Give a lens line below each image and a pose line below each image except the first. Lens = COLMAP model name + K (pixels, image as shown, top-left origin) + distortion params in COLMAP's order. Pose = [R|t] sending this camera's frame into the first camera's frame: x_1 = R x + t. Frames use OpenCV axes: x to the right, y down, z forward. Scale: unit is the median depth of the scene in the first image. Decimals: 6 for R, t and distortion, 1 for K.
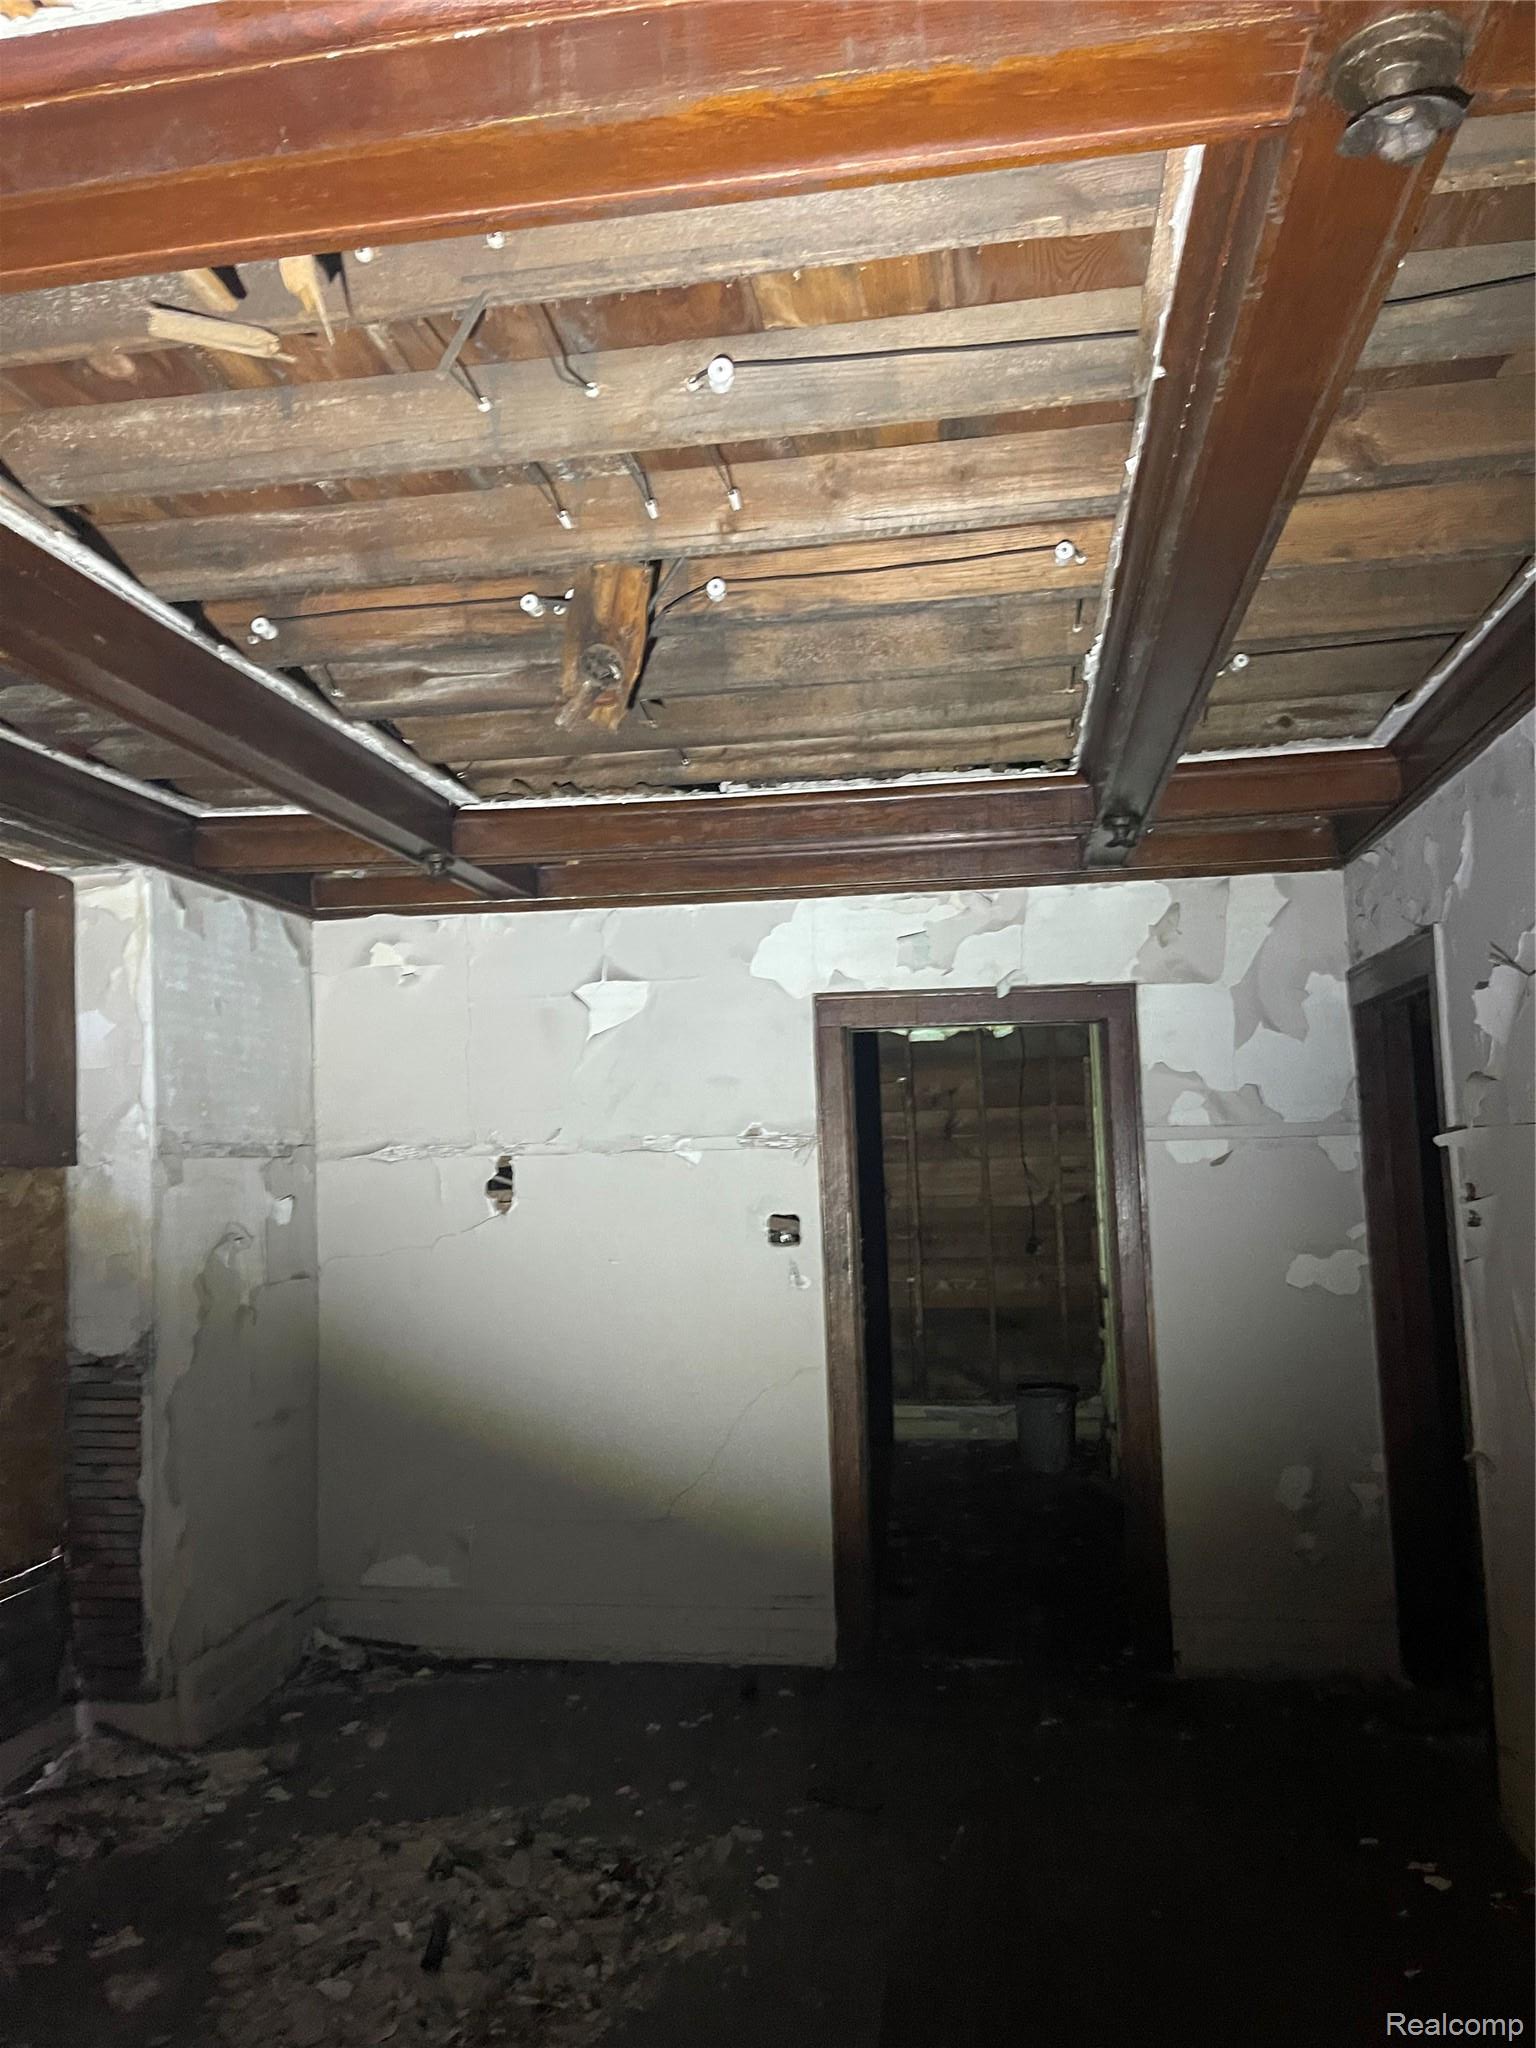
lens RADIAL K [[1543.9, 0, 752.3], [0, 1543.9, 1024.5], [0, 0, 1]] dist [0.051651, -0.050644]
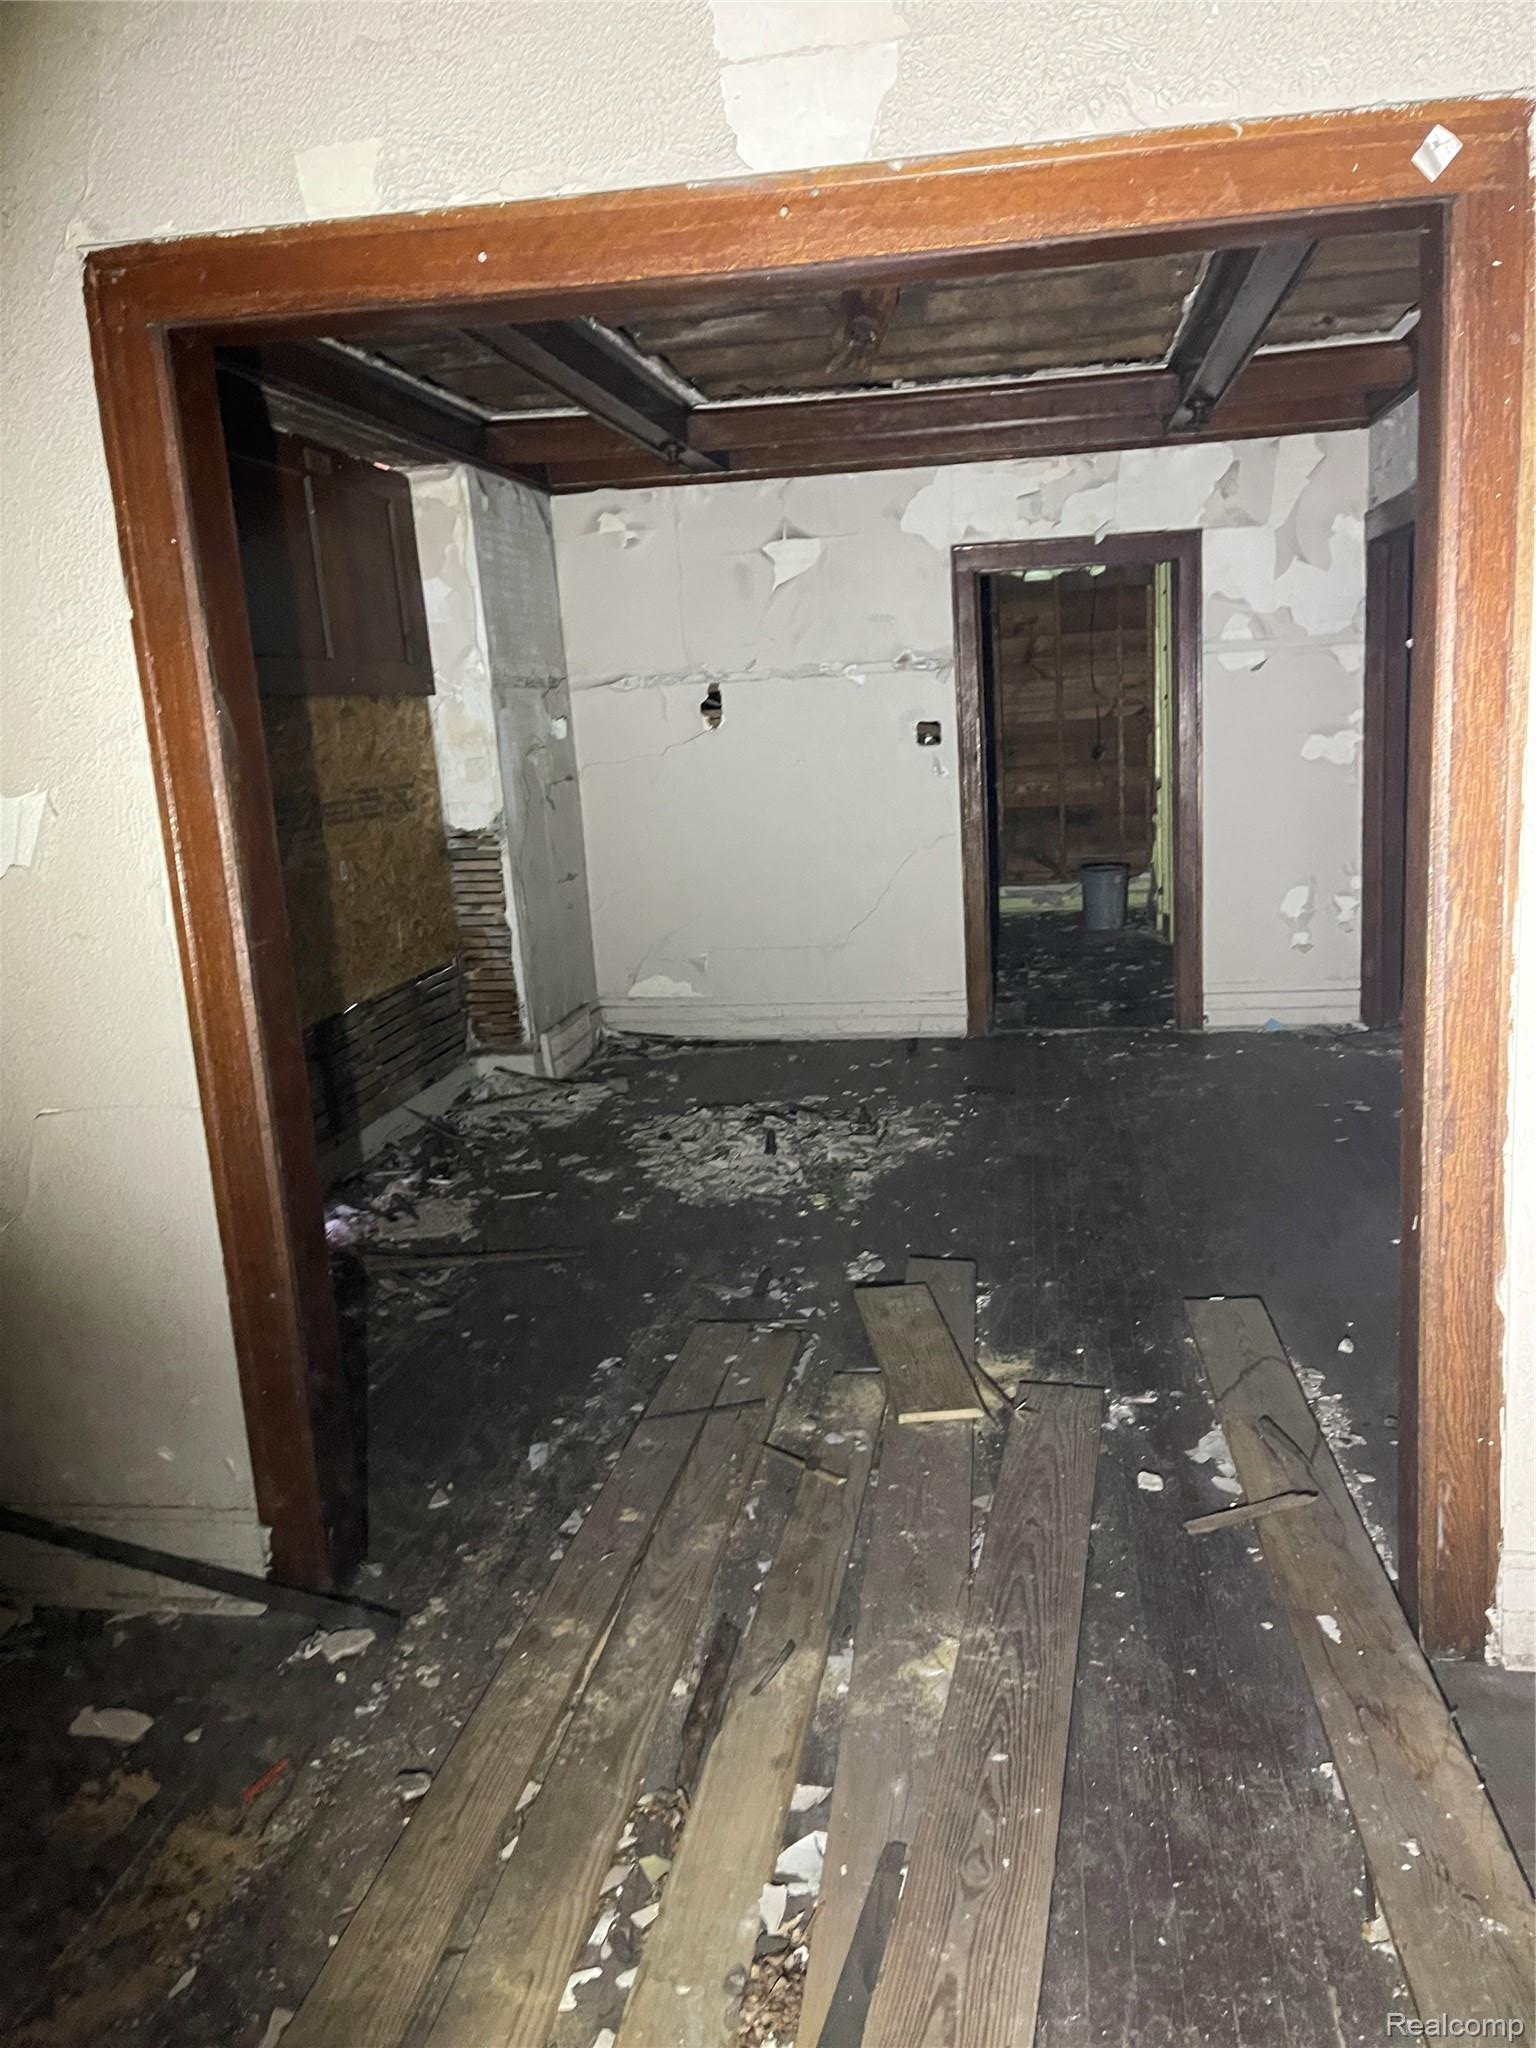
lens RADIAL K [[1543.9, 0, 790.4], [0, 1543.9, 1033.6], [0, 0, 1]] dist [0.051651, -0.050644]
pose [[0.999500, -0.031557, -0.002185, -0.111169], [0.030796, 0.954960, 0.295131, -0.018532], [-0.007227, -0.295051, 0.955454, -0.379351]]
